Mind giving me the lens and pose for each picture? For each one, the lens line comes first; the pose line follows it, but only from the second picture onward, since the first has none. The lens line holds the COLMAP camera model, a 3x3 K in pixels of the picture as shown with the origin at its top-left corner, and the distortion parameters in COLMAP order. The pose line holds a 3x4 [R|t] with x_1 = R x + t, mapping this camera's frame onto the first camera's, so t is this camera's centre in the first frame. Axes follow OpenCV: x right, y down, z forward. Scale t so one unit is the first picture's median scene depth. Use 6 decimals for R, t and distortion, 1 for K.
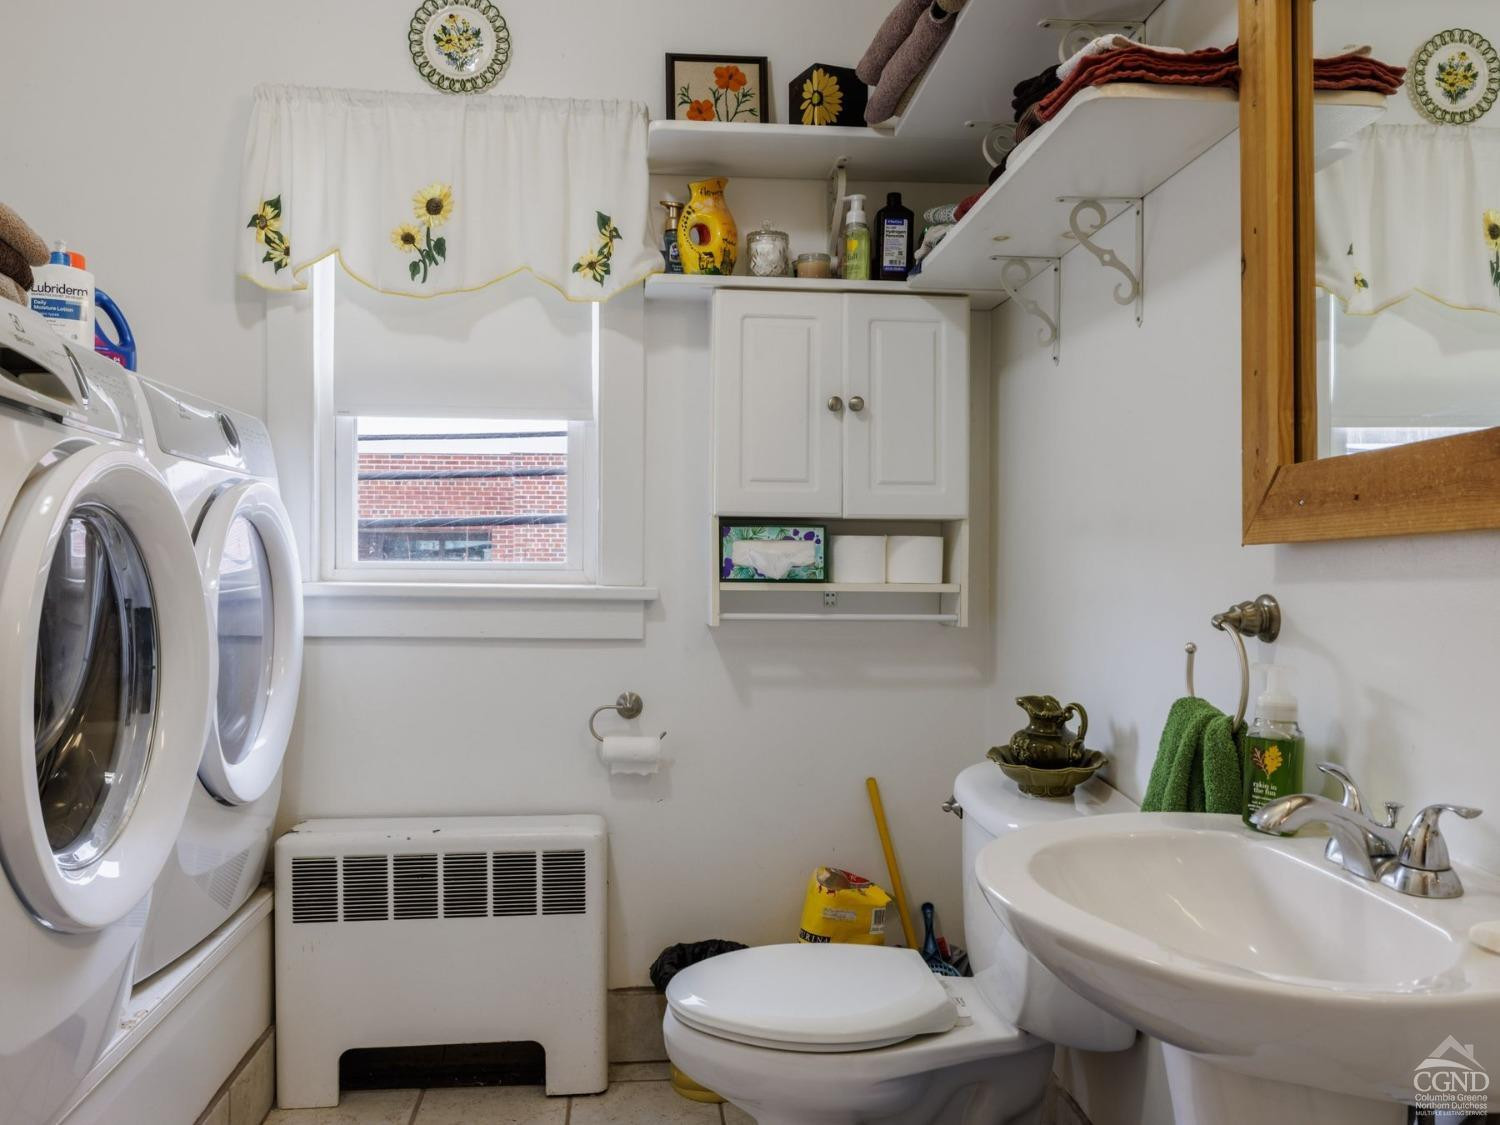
lens RADIAL K [[1004.3, 0, 748.4], [0, 1004.3, 566.9], [0, 0, 1]] dist [-0.005711, -0.002241]
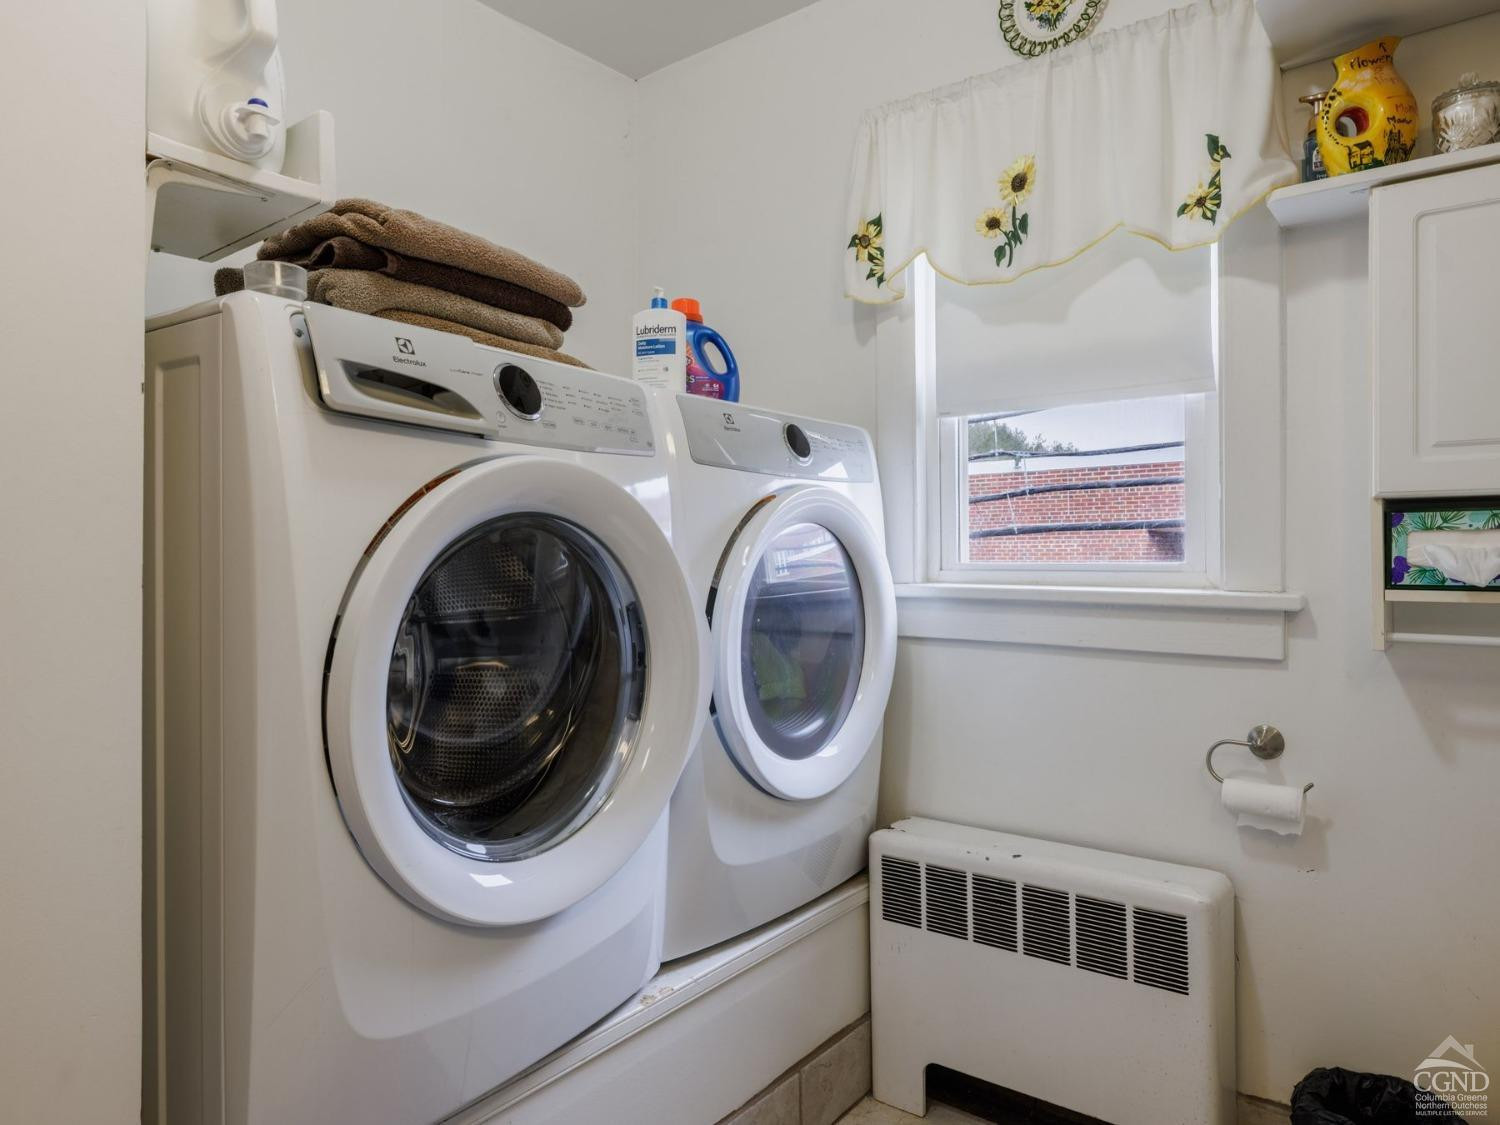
lens RADIAL K [[934.7, 0, 755.7], [0, 934.7, 552.5], [0, 0, 1]] dist [-0.000973, 0.000628]
pose [[0.748097, -0.011323, -0.663493, 0.077605], [0.003022, 0.999902, -0.013657, -0.003652], [0.663583, 0.008211, 0.748058, 0.189875]]
